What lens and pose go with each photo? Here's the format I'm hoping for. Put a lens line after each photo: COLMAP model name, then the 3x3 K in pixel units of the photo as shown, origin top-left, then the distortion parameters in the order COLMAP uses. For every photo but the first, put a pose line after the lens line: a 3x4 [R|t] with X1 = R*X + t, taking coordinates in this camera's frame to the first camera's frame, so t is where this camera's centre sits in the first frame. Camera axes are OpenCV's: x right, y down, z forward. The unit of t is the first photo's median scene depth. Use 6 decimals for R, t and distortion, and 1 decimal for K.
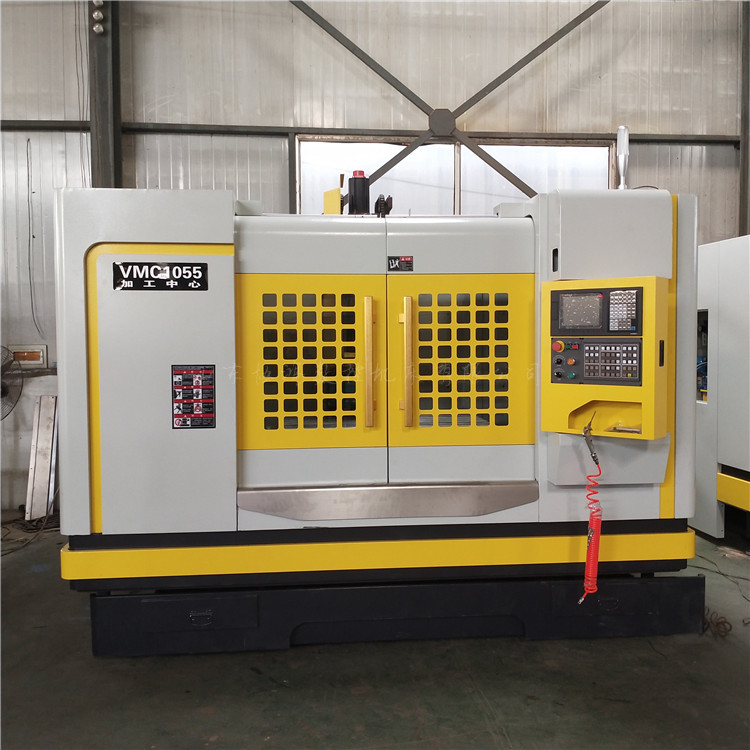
lens RADIAL K [[820.8, 0, 375.0], [0, 820.8, 375.0], [0, 0, 1]] dist [0.080271, -0.189071]
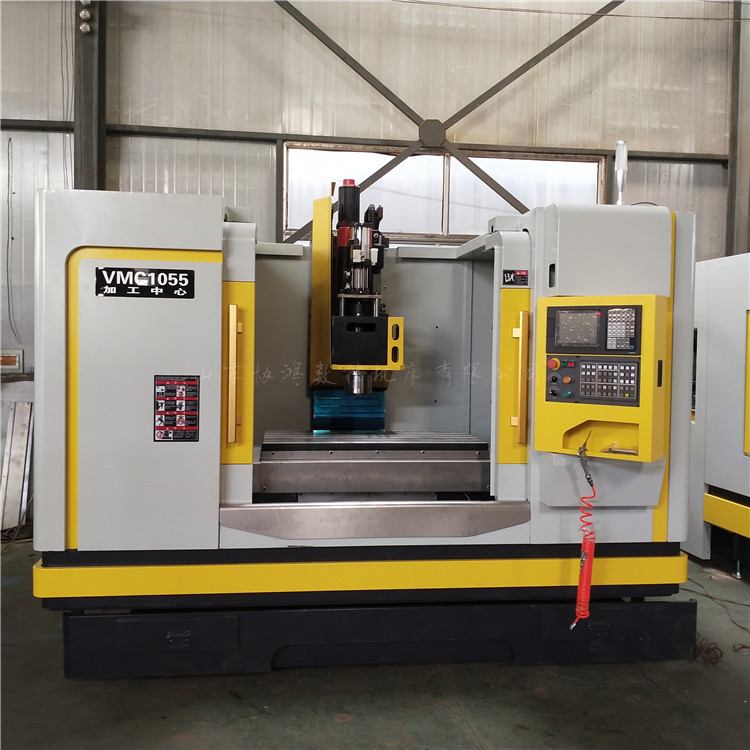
lens RADIAL K [[820.8, 0, 375.0], [0, 820.8, 375.0], [0, 0, 1]] dist [0.080271, -0.189071]
pose [[0.999474, 0.020393, 0.025235, -0.012462], [-0.020099, 0.999728, -0.011839, -0.005444], [-0.025469, 0.011326, 0.999611, 0.028663]]
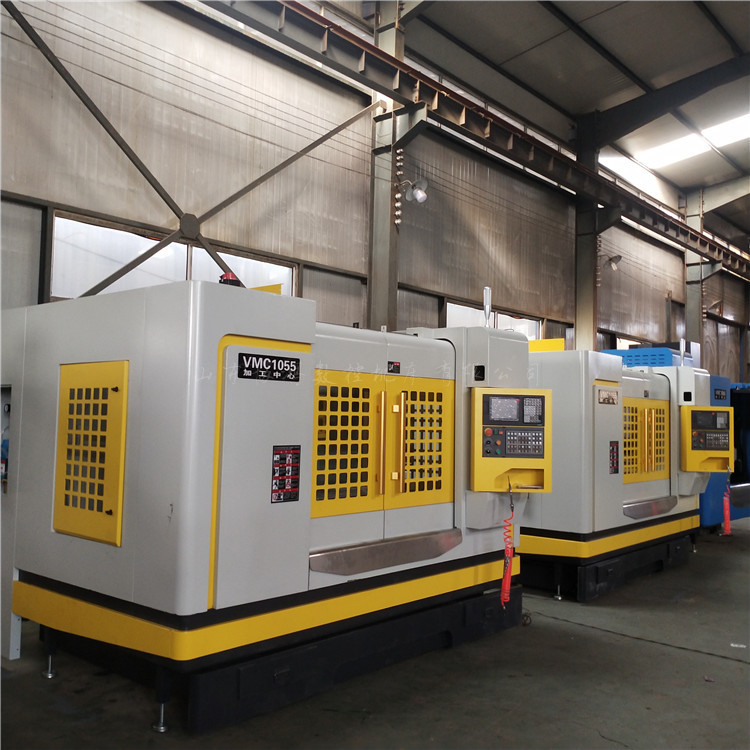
lens RADIAL K [[768.3, 0, 451.8], [0, 768.3, 372.5], [0, 0, 1]] dist [0.082608, -0.125942]
pose [[0.706287, 0.064192, 0.705009, -0.744884], [0.010106, 0.994865, -0.100709, -0.002898], [-0.707853, 0.078254, 0.702011, 0.066781]]
